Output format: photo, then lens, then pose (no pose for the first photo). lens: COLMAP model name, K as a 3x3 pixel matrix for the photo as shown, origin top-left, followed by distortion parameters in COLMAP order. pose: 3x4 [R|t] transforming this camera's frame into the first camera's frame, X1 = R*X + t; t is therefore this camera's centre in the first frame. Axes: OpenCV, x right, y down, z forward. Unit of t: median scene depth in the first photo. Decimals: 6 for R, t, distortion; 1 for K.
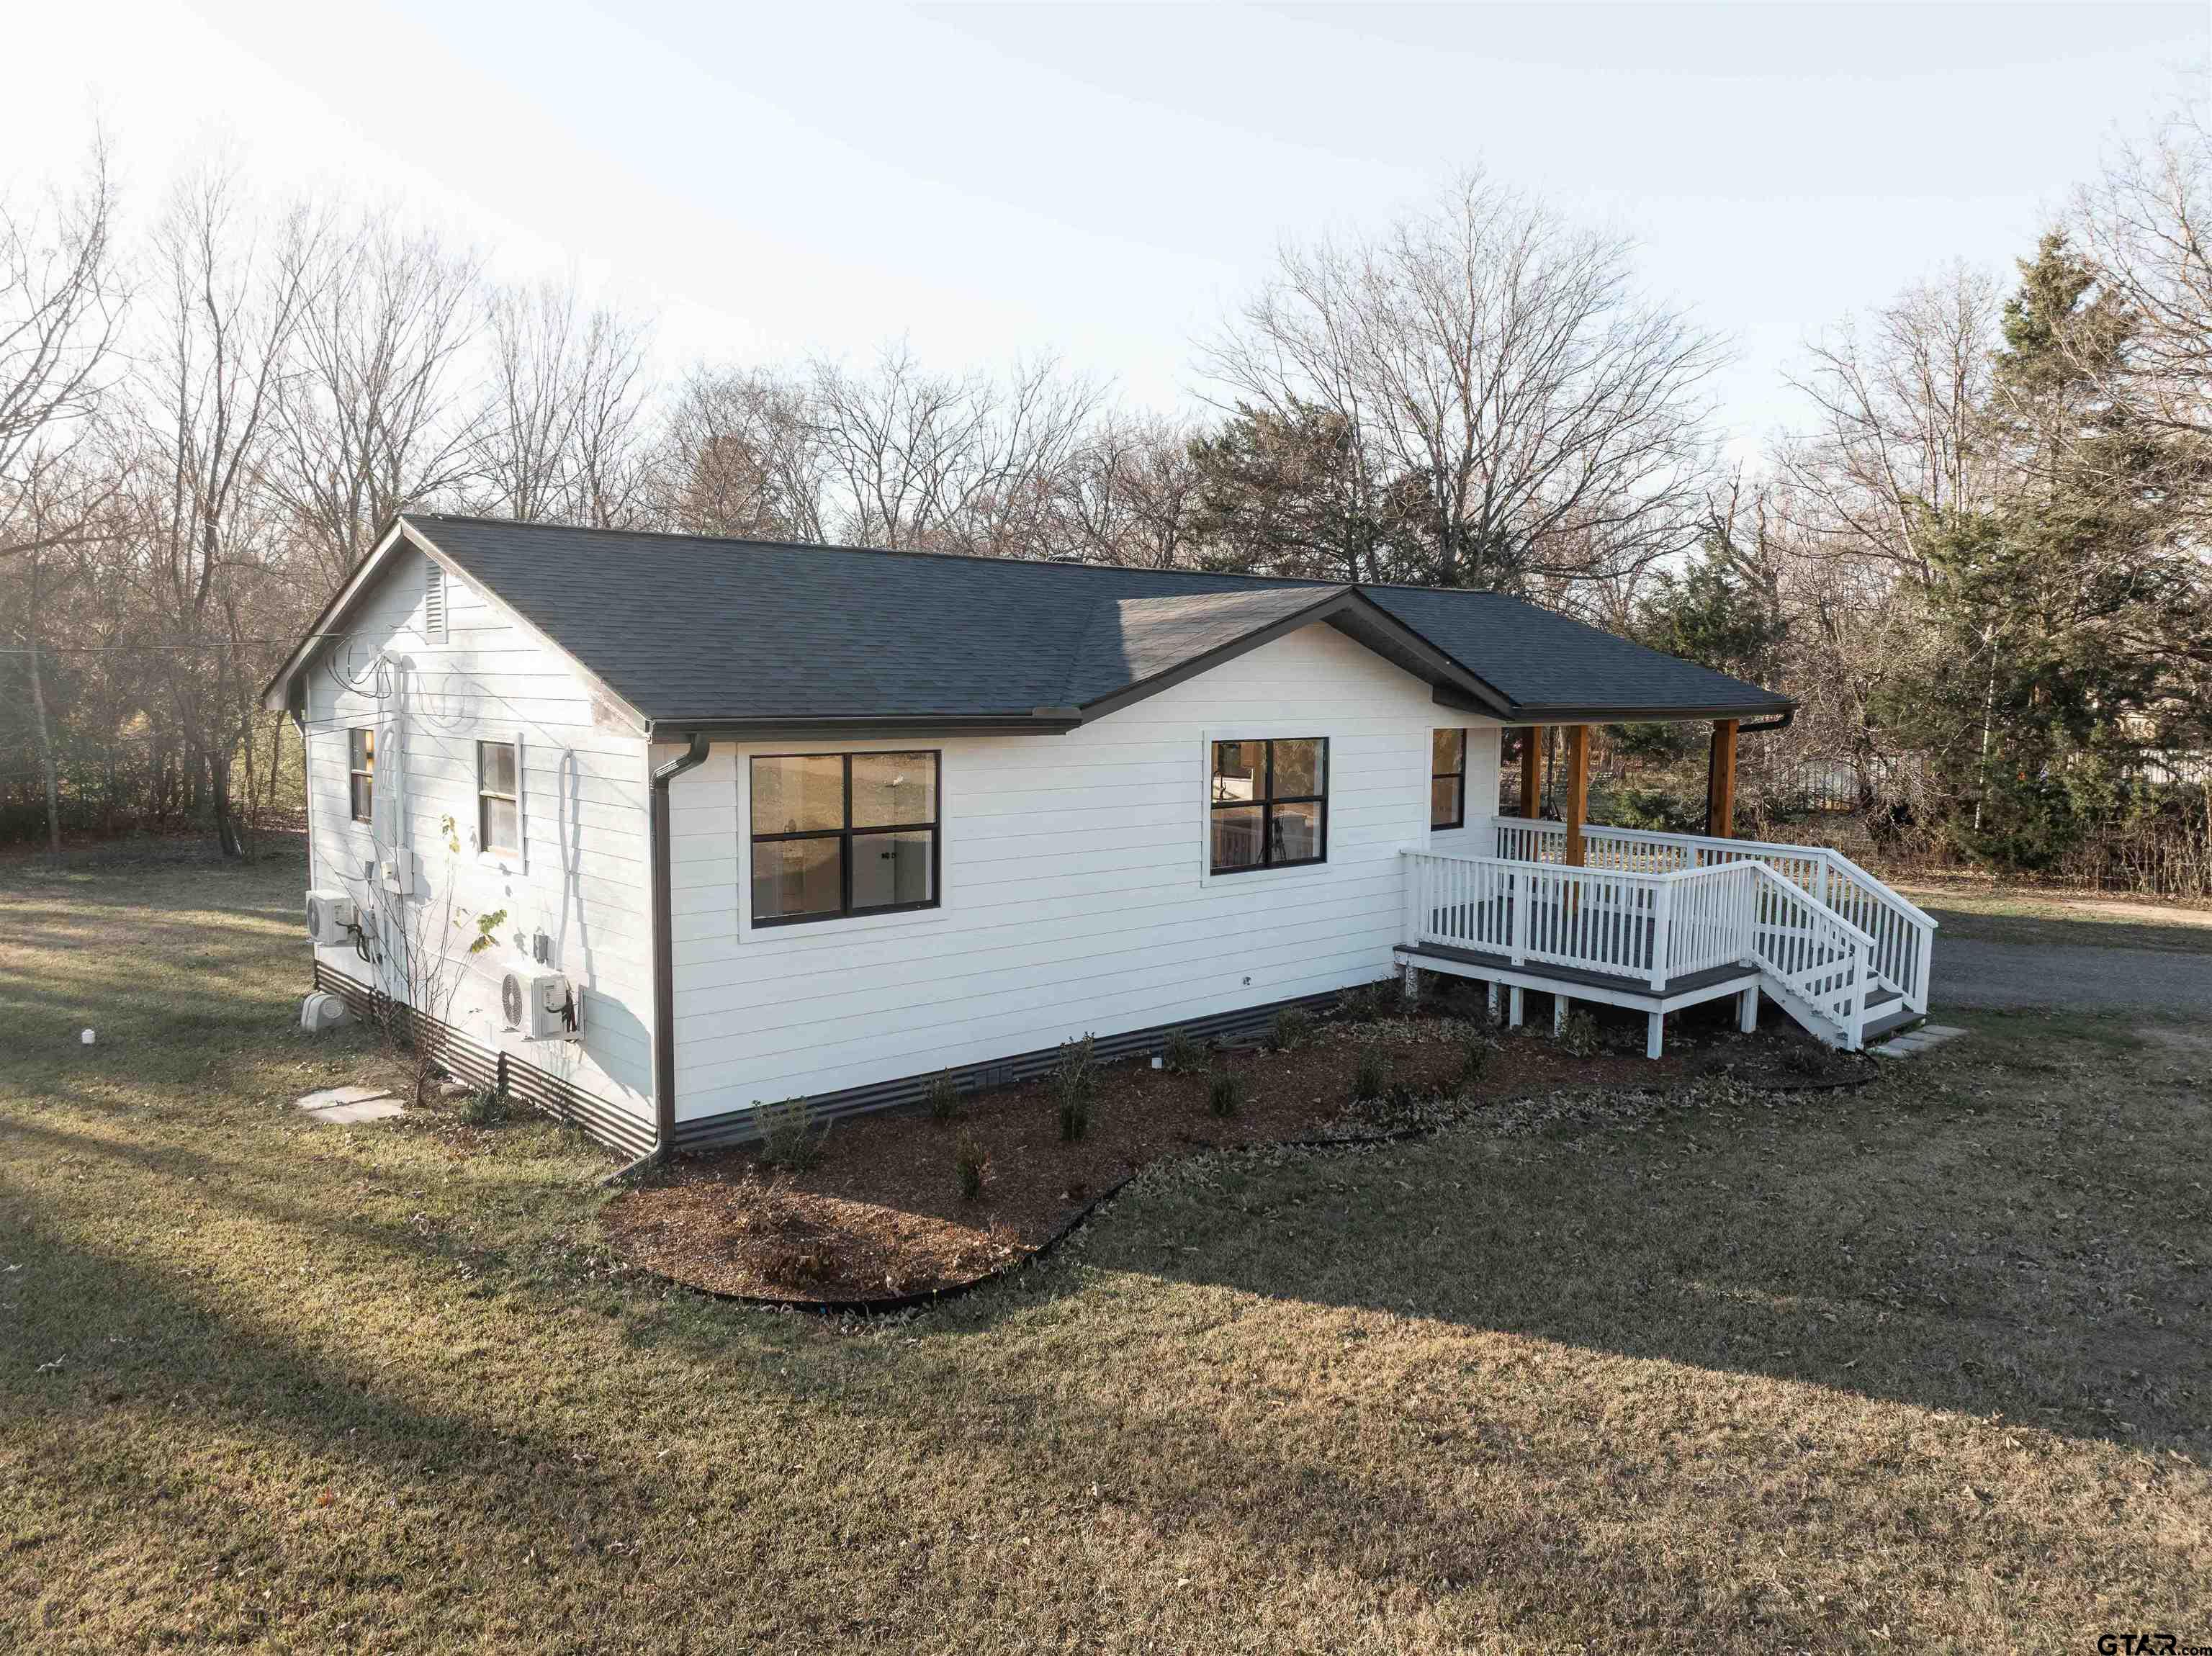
lens RADIAL K [[1517.4, 0, 1070.7], [0, 1517.4, 829.3], [0, 0, 1]] dist [0.045520, -0.000102]
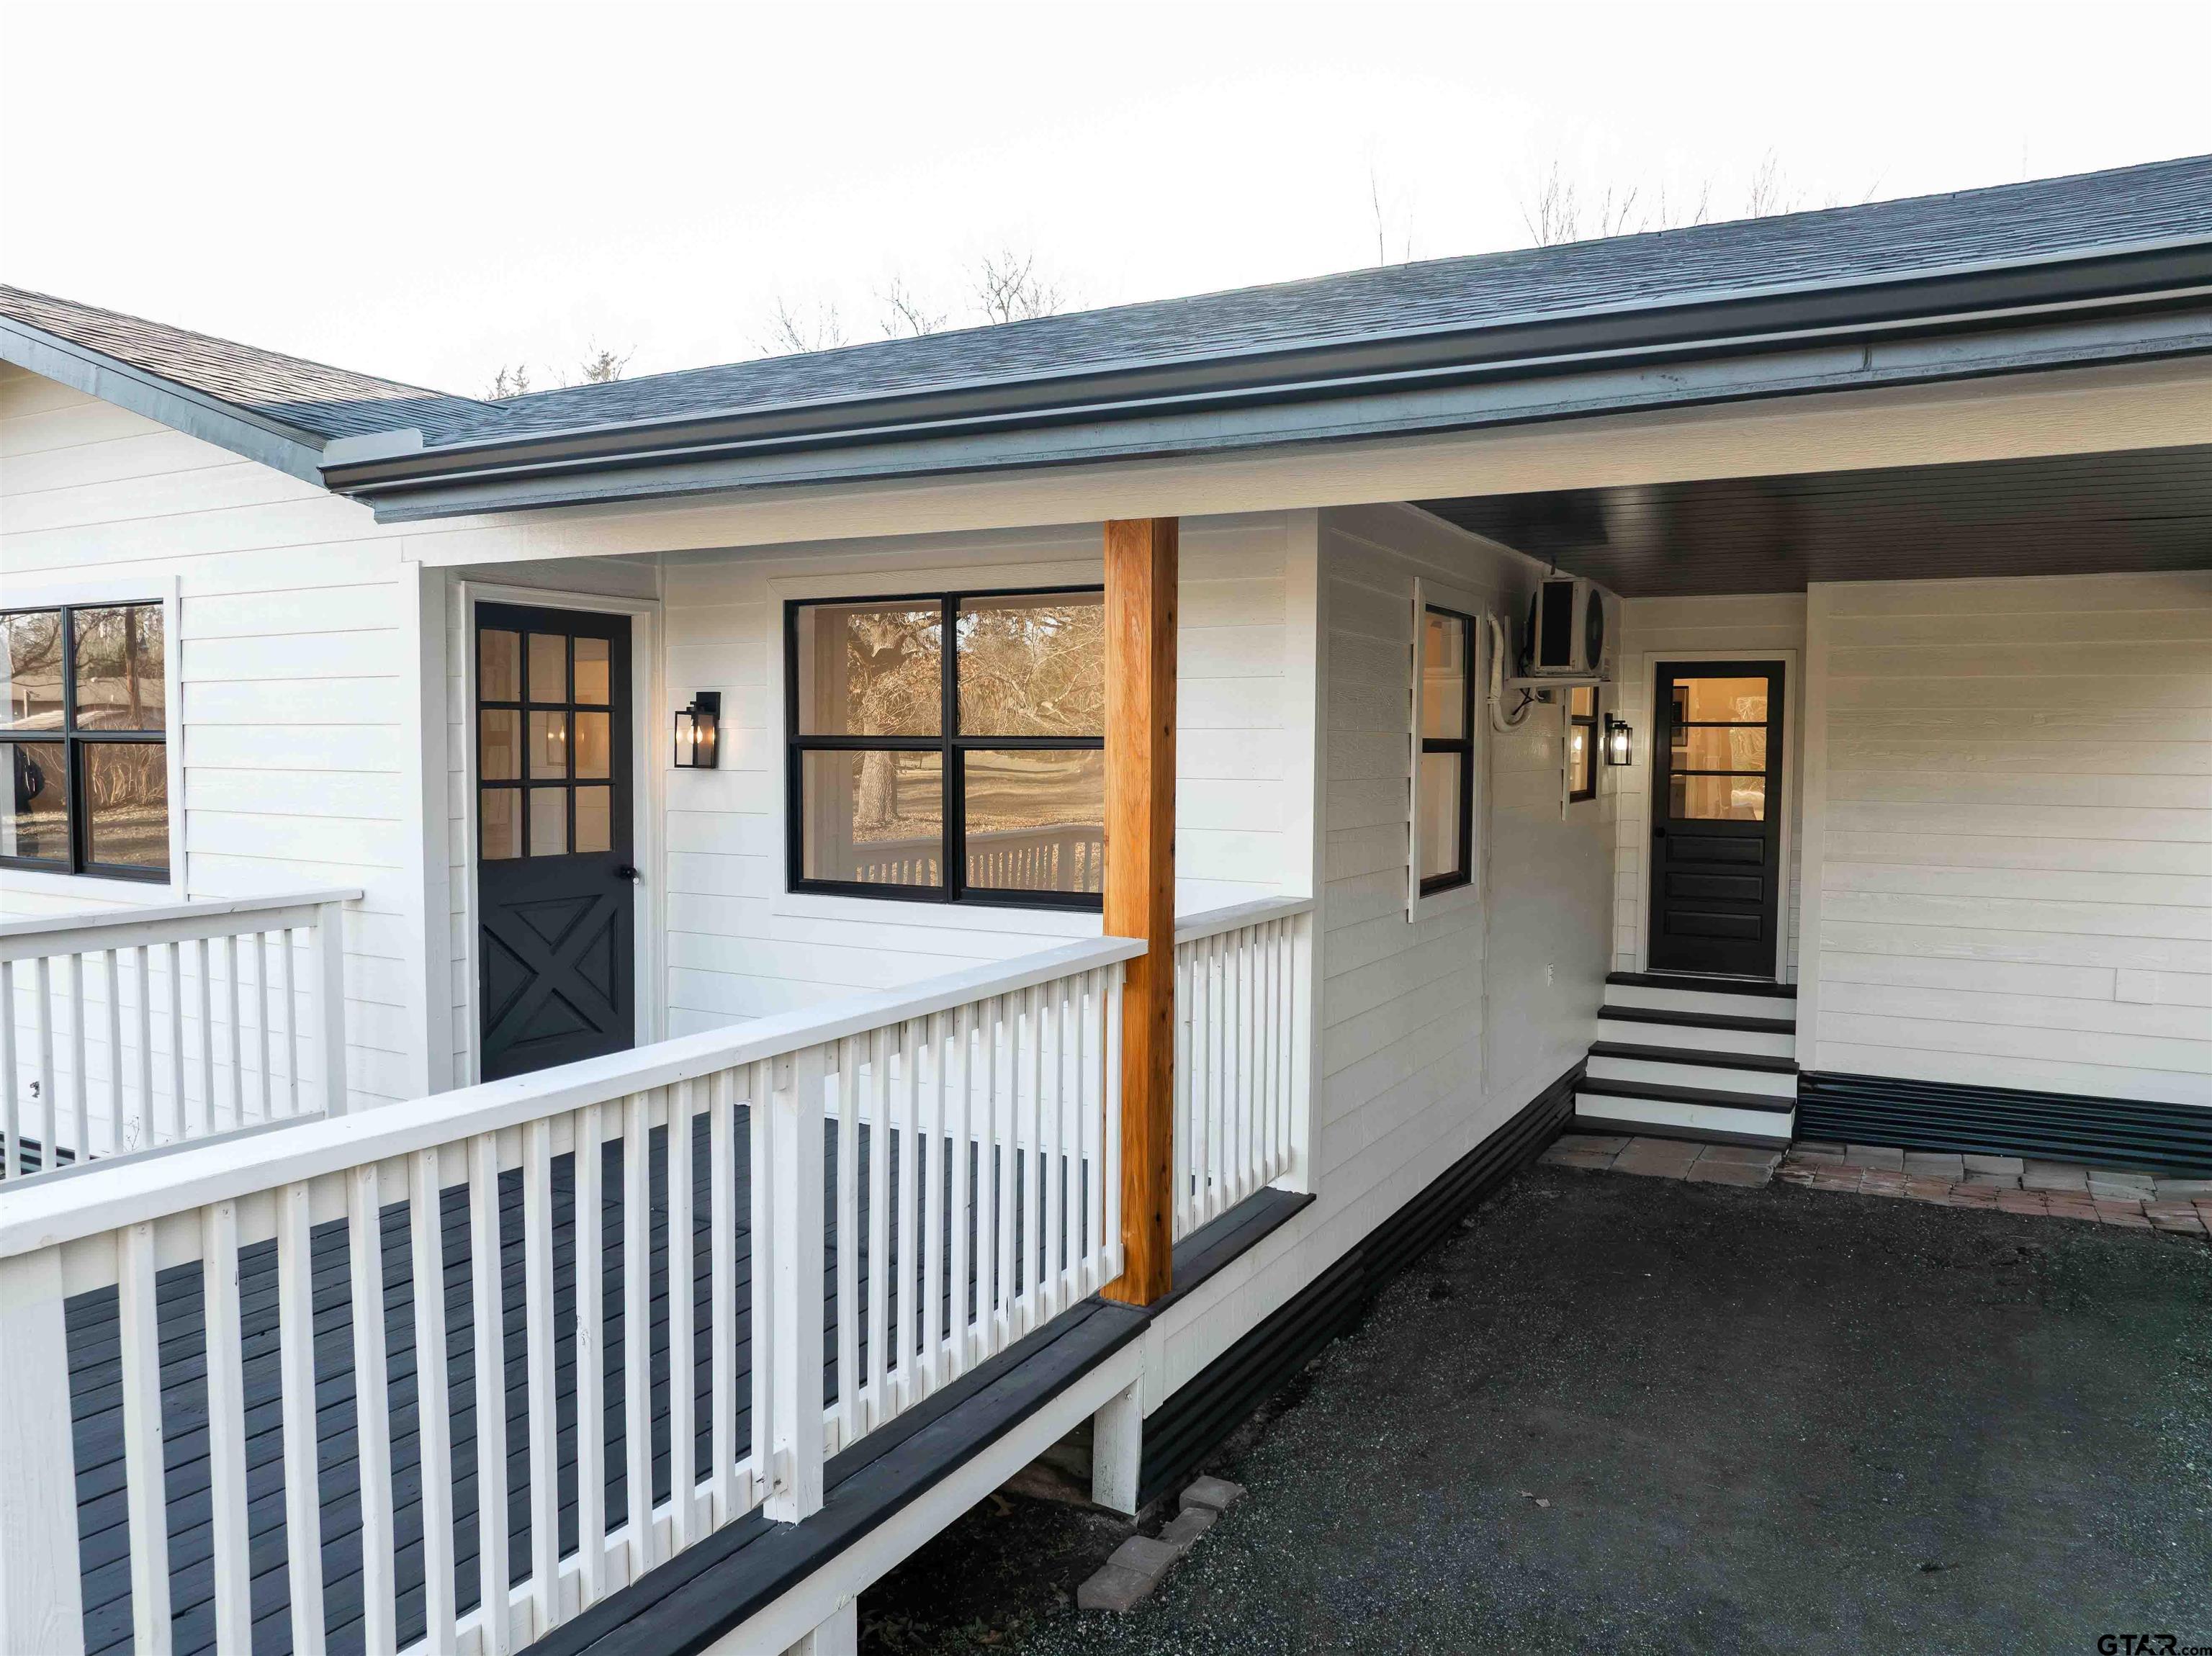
lens RADIAL K [[1559.1, 0, 1084.9], [0, 1559.1, 829.4], [0, 0, 1]] dist [0.000743, -0.001096]
pose [[0.330065, 0.046928, -0.942791, 0.848565], [-0.097459, 0.995120, 0.015413, -0.034259], [0.938914, 0.086796, 0.333028, 1.379215]]
